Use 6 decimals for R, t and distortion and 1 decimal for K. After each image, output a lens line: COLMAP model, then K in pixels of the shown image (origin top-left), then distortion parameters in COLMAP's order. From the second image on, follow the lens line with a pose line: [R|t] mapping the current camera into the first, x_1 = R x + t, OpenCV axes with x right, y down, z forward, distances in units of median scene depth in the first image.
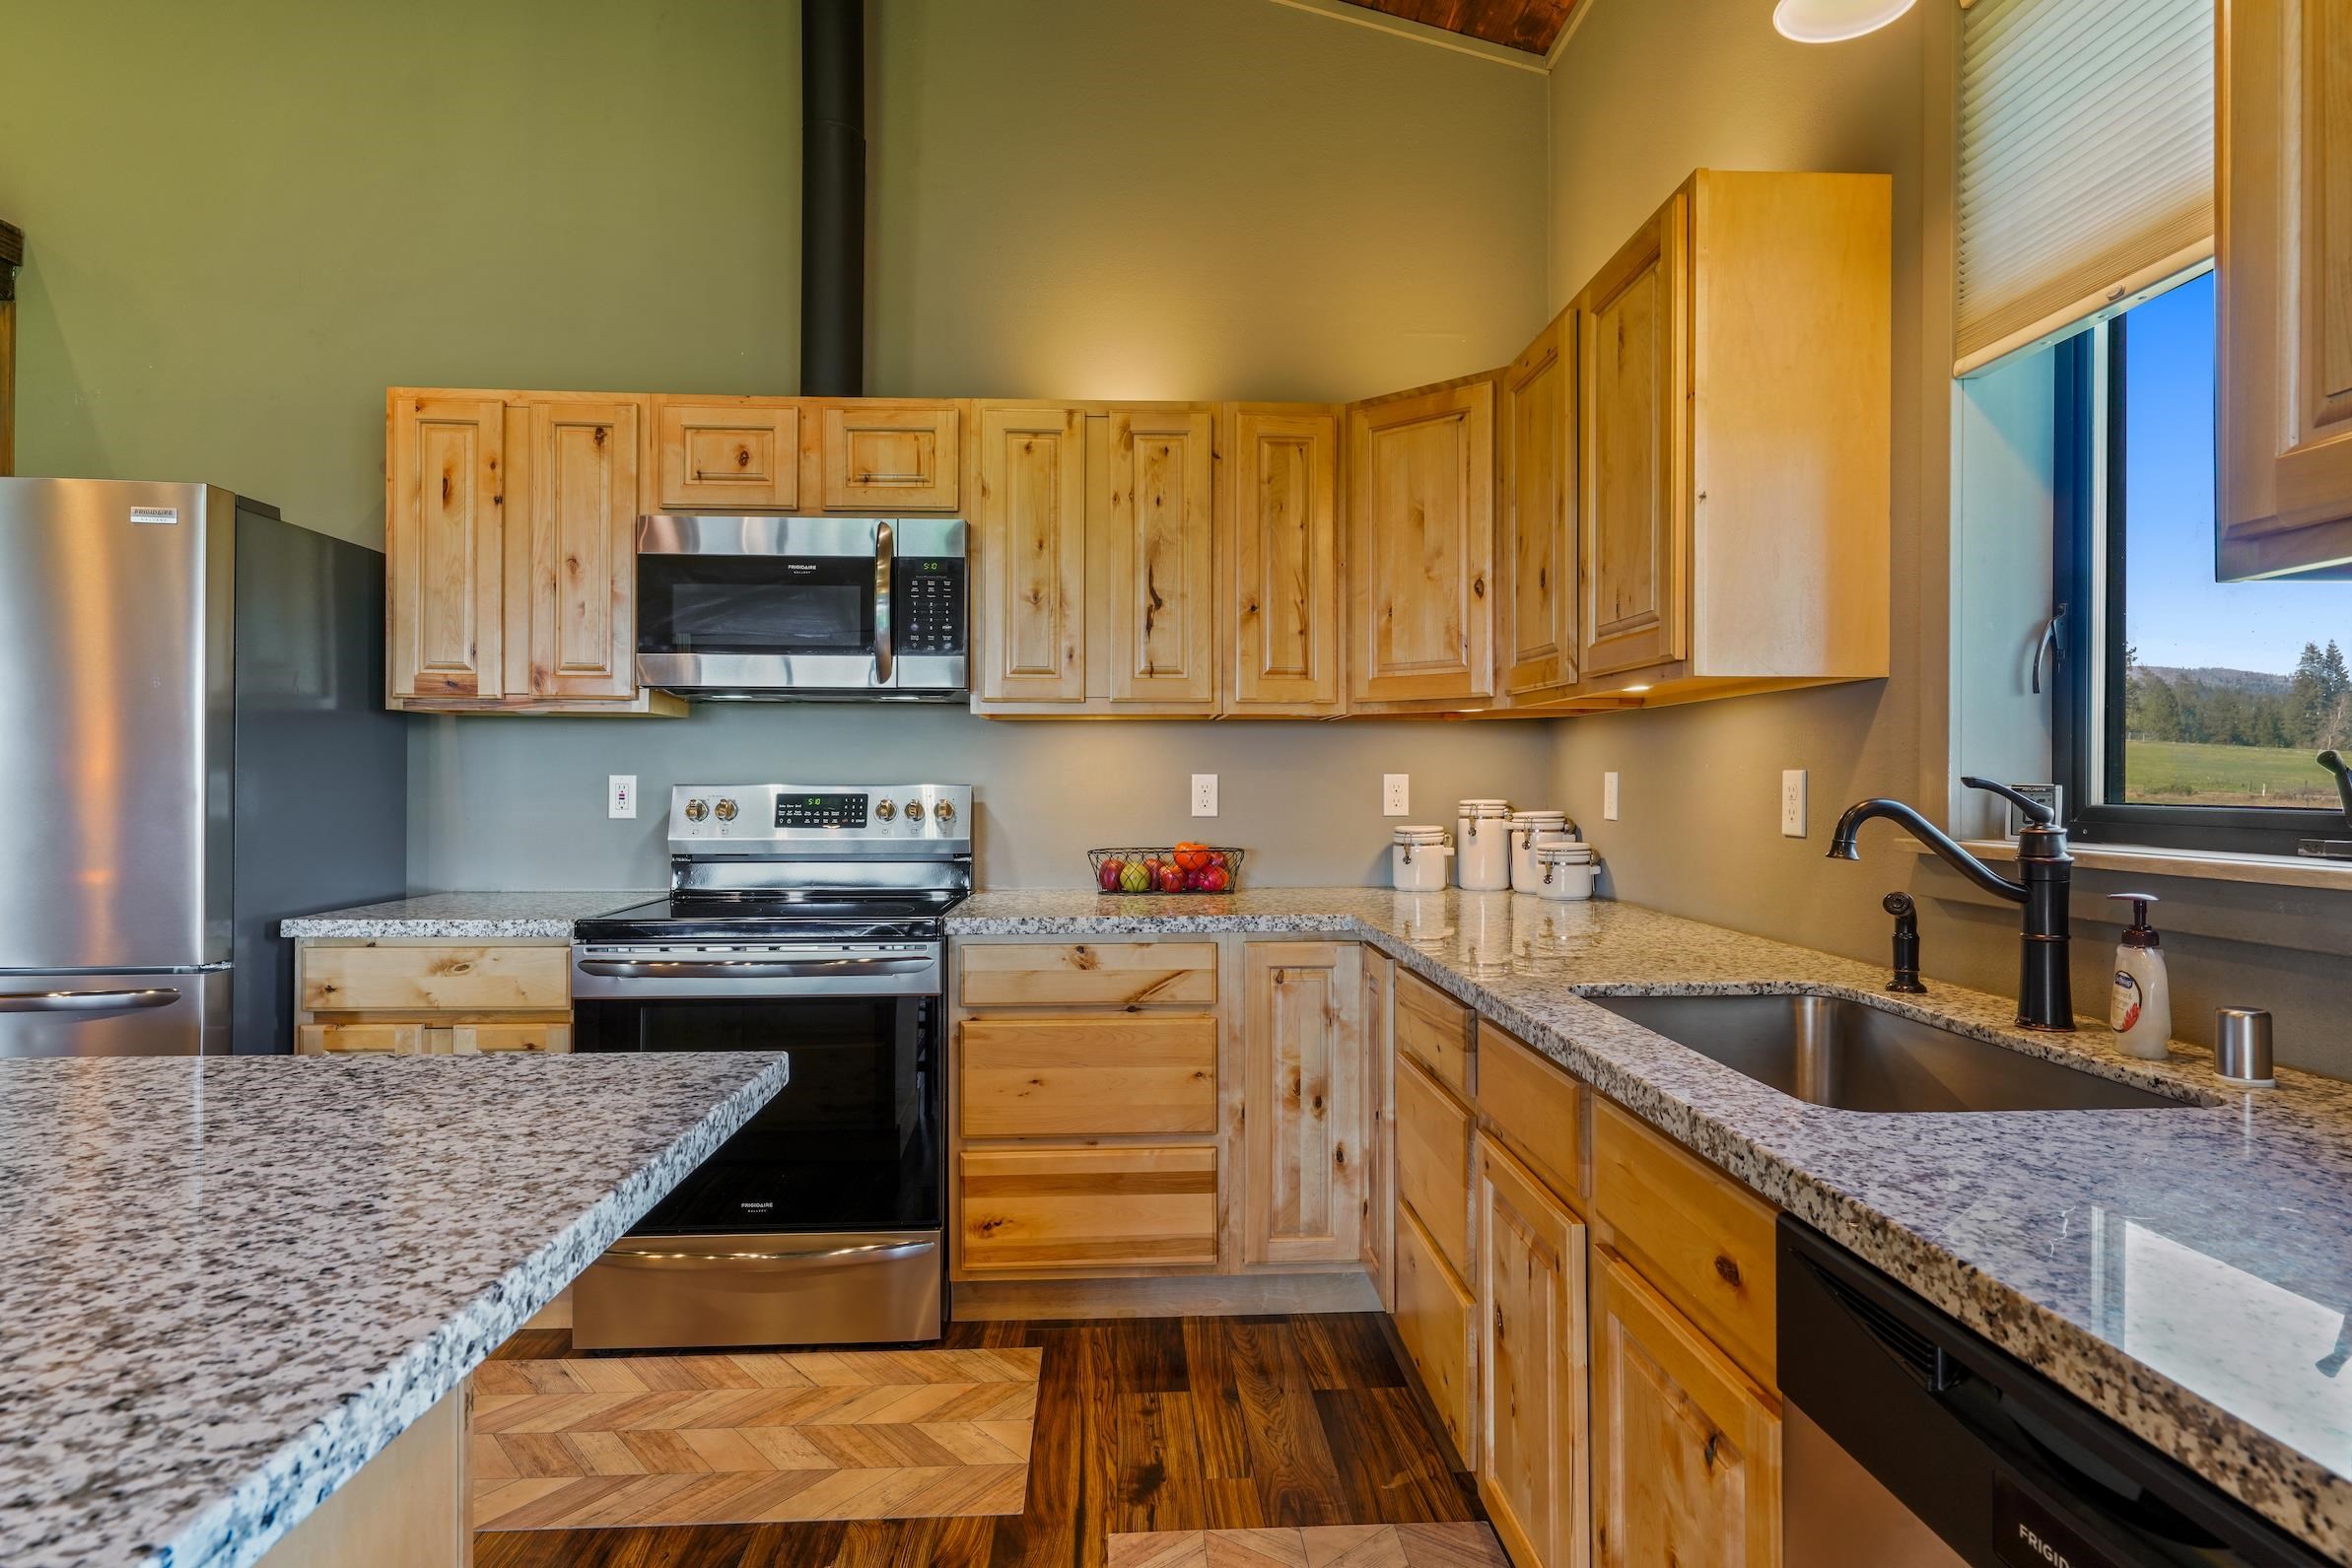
lens RADIAL K [[1259.4, 0, 1191.3], [0, 1259.4, 785.3], [0, 0, 1]] dist [0.000640, -0.000634]
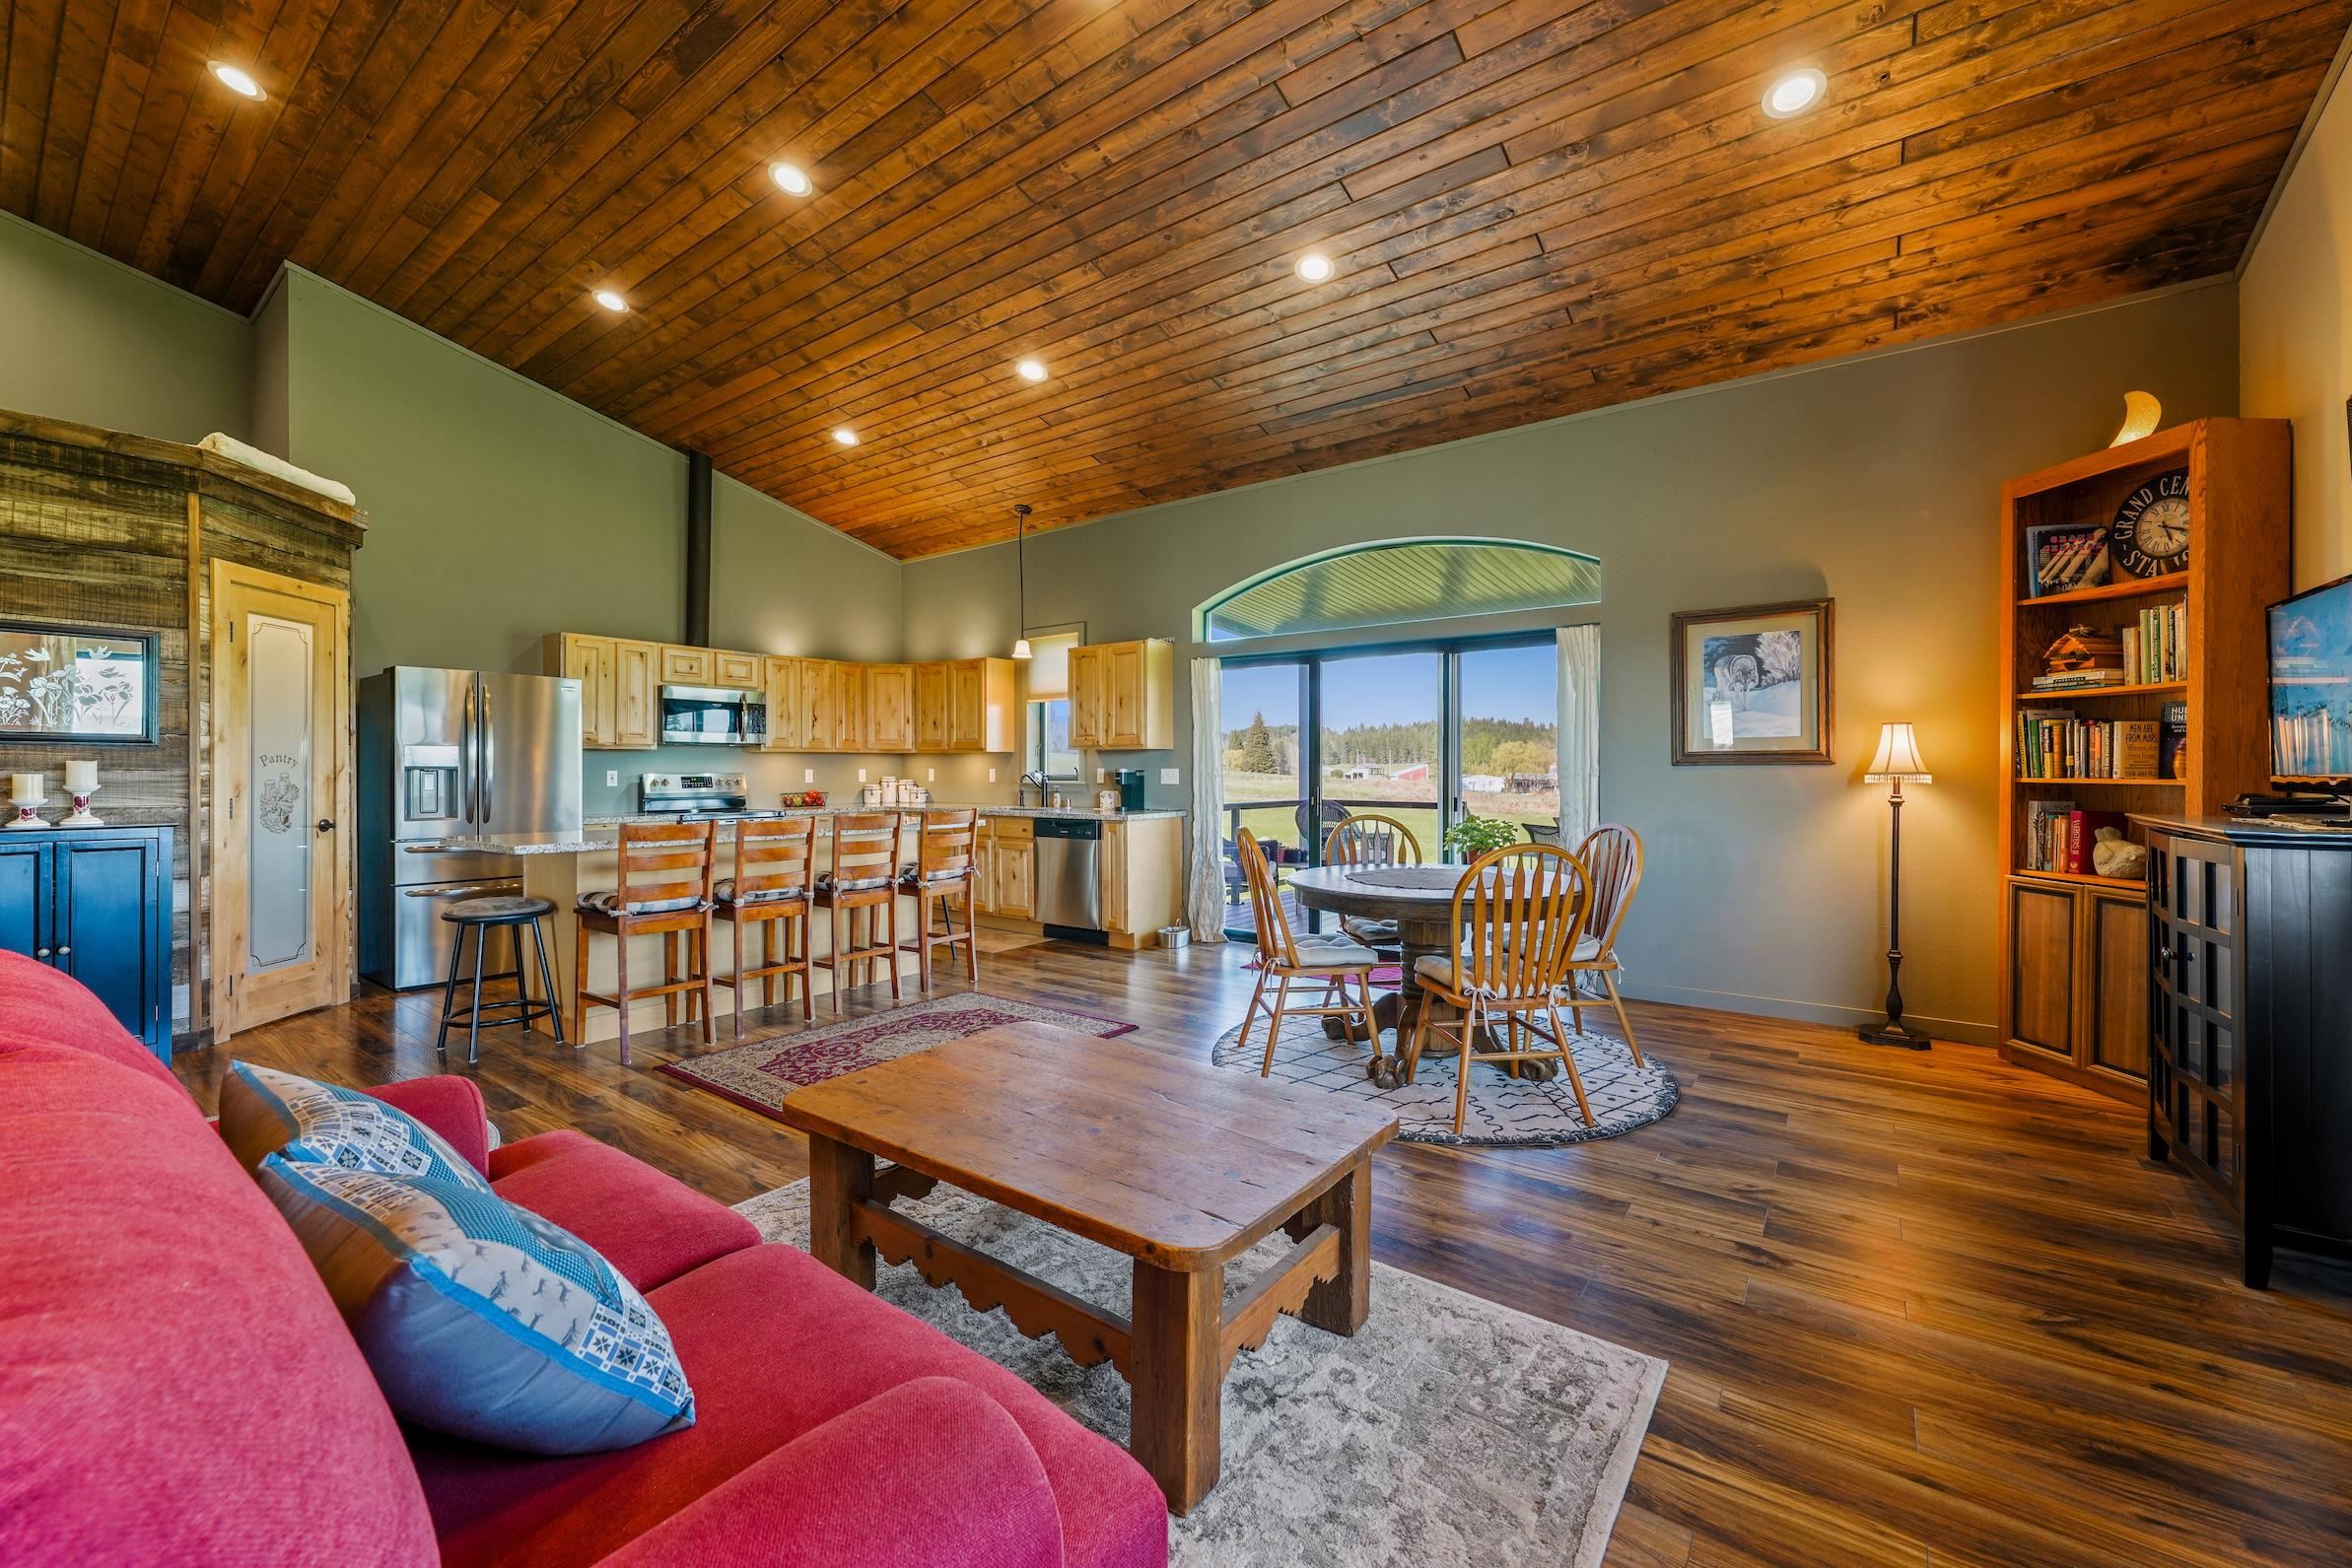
lens RADIAL K [[900.7, 0, 1183.1], [0, 900.7, 776.2], [0, 0, 1]] dist [-0.004649, -0.000414]
pose [[0.633921, -0.009072, 0.773345, -1.315887], [0.005677, 0.999959, 0.007077, -0.002278], [-0.773377, -0.000096, 0.633946, -1.344865]]
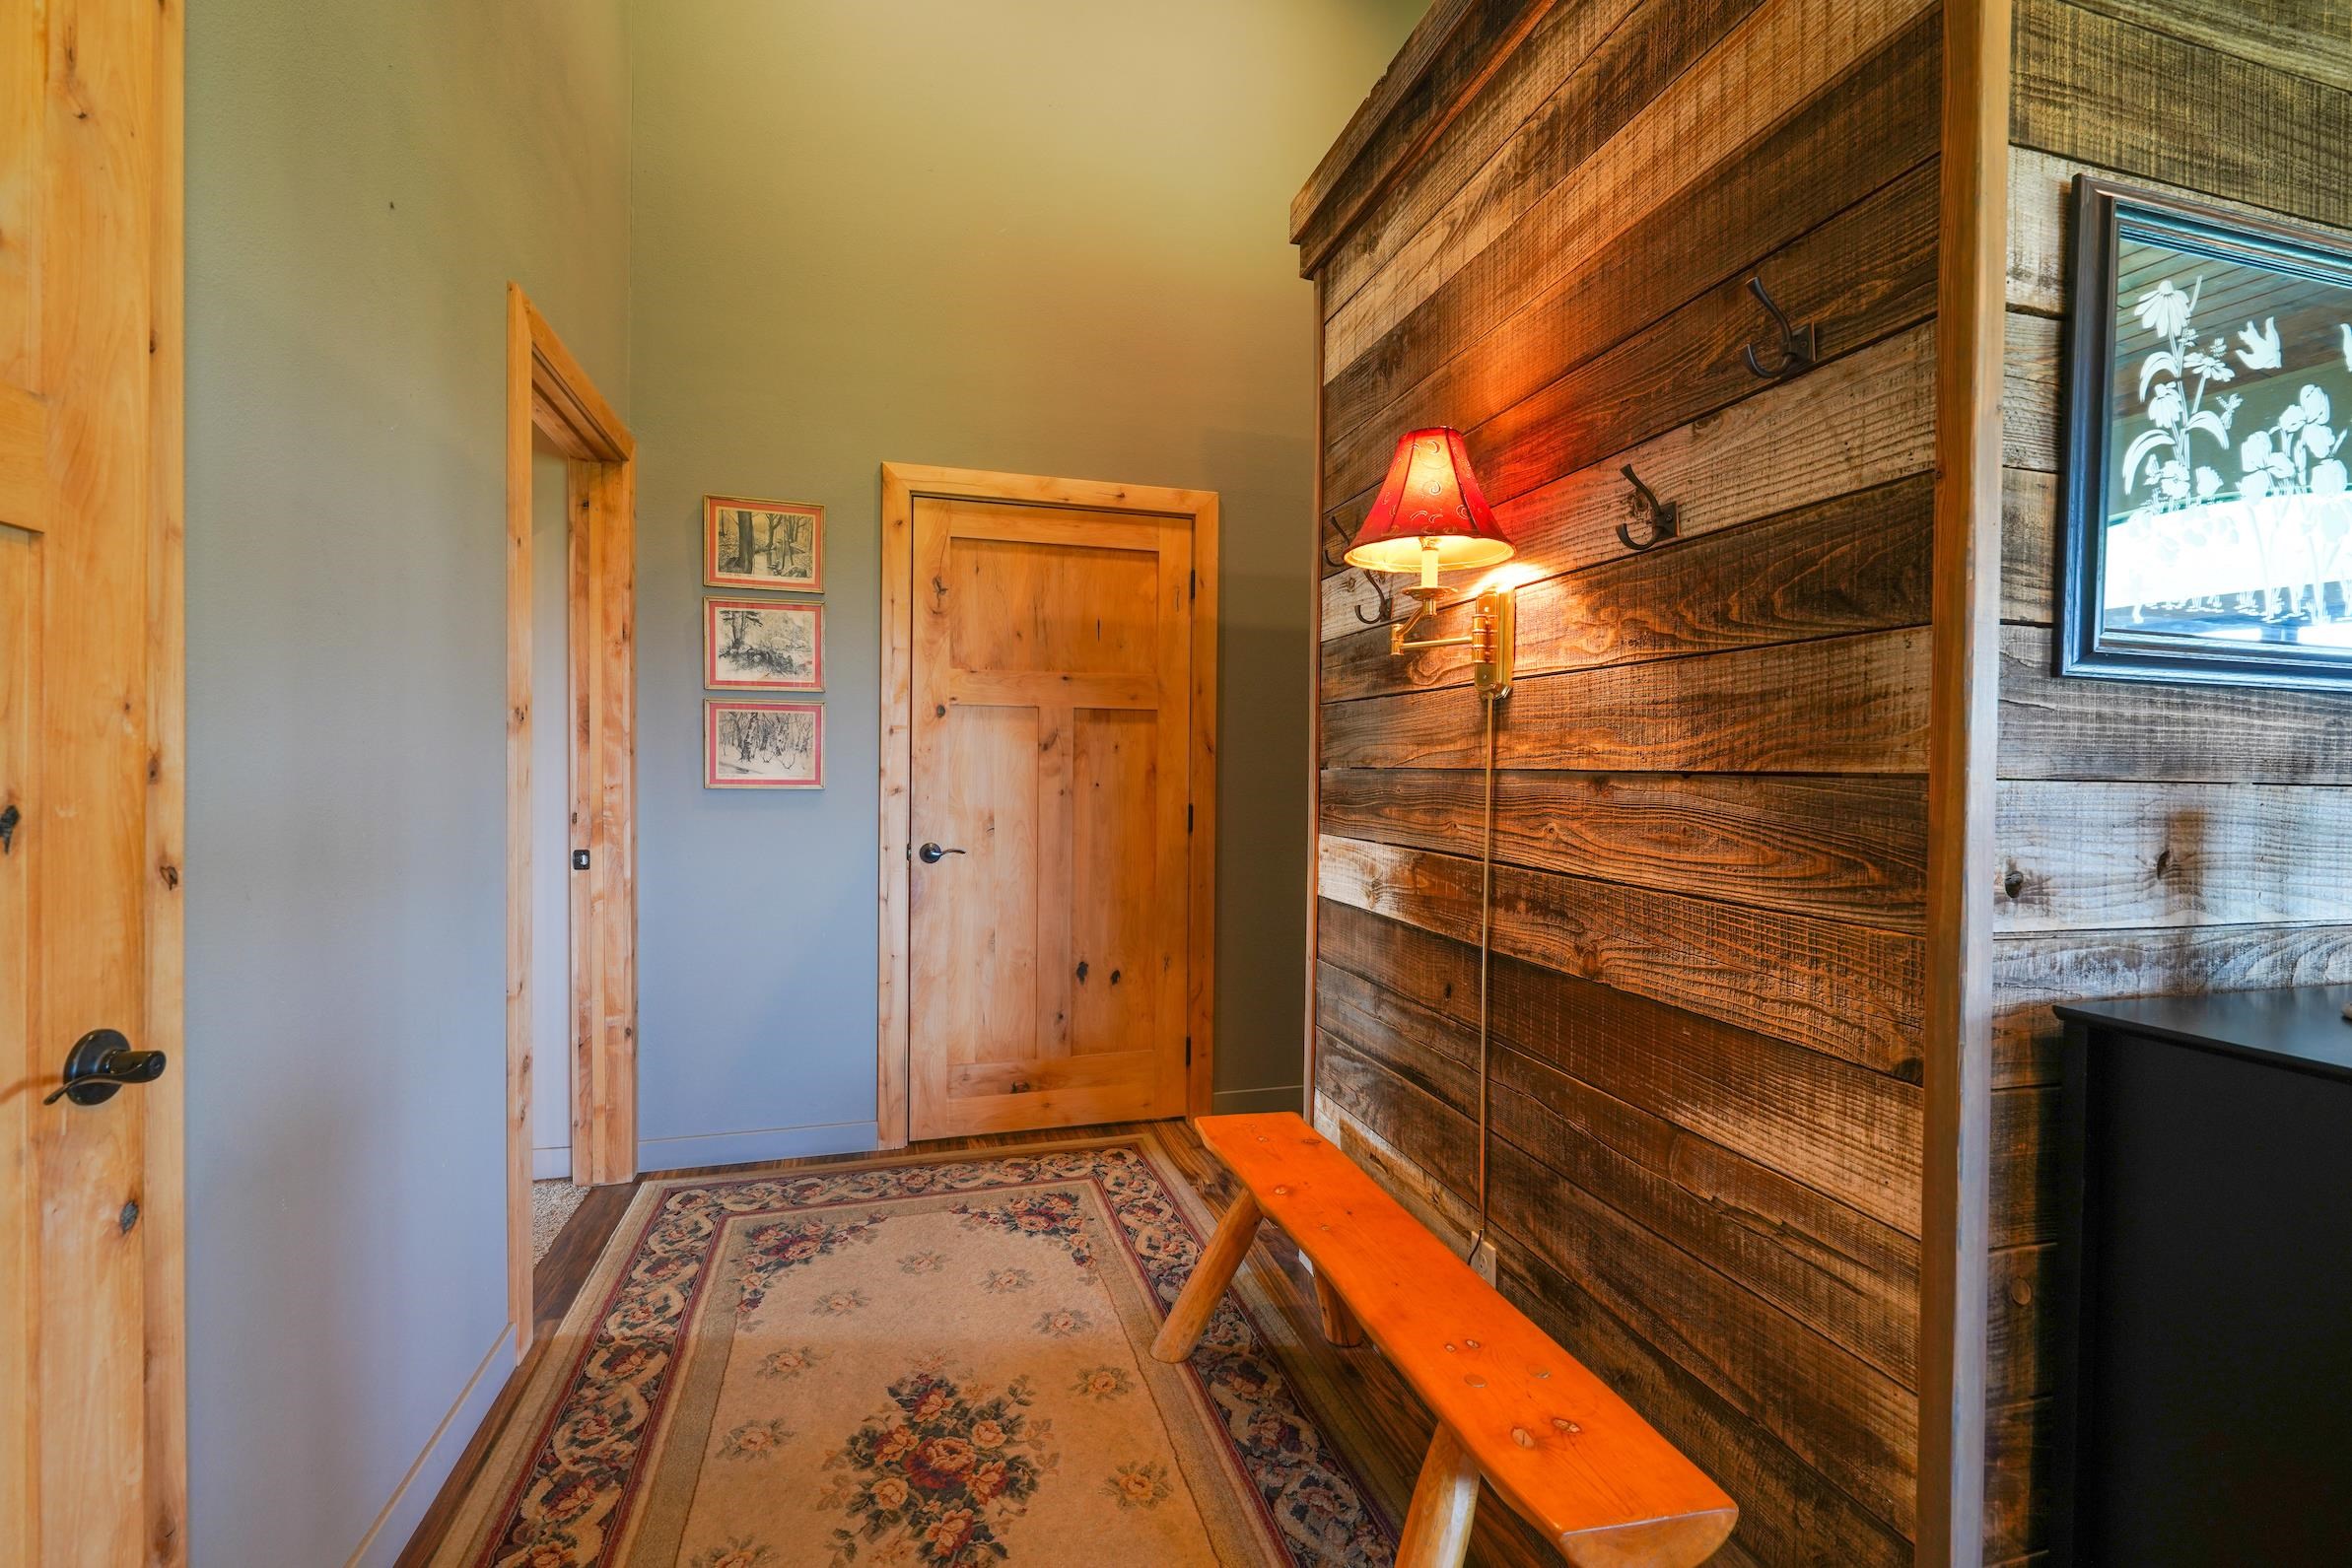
lens RADIAL K [[1008.6, 0, 1179.2], [0, 1008.6, 779.2], [0, 0, 1]] dist [0.000204, -0.000361]
pose [[0.974492, 0.006093, 0.224341, -1.803533], [-0.008106, 0.999935, 0.008055, -0.012564], [-0.224277, -0.009668, 0.974478, 0.315079]]
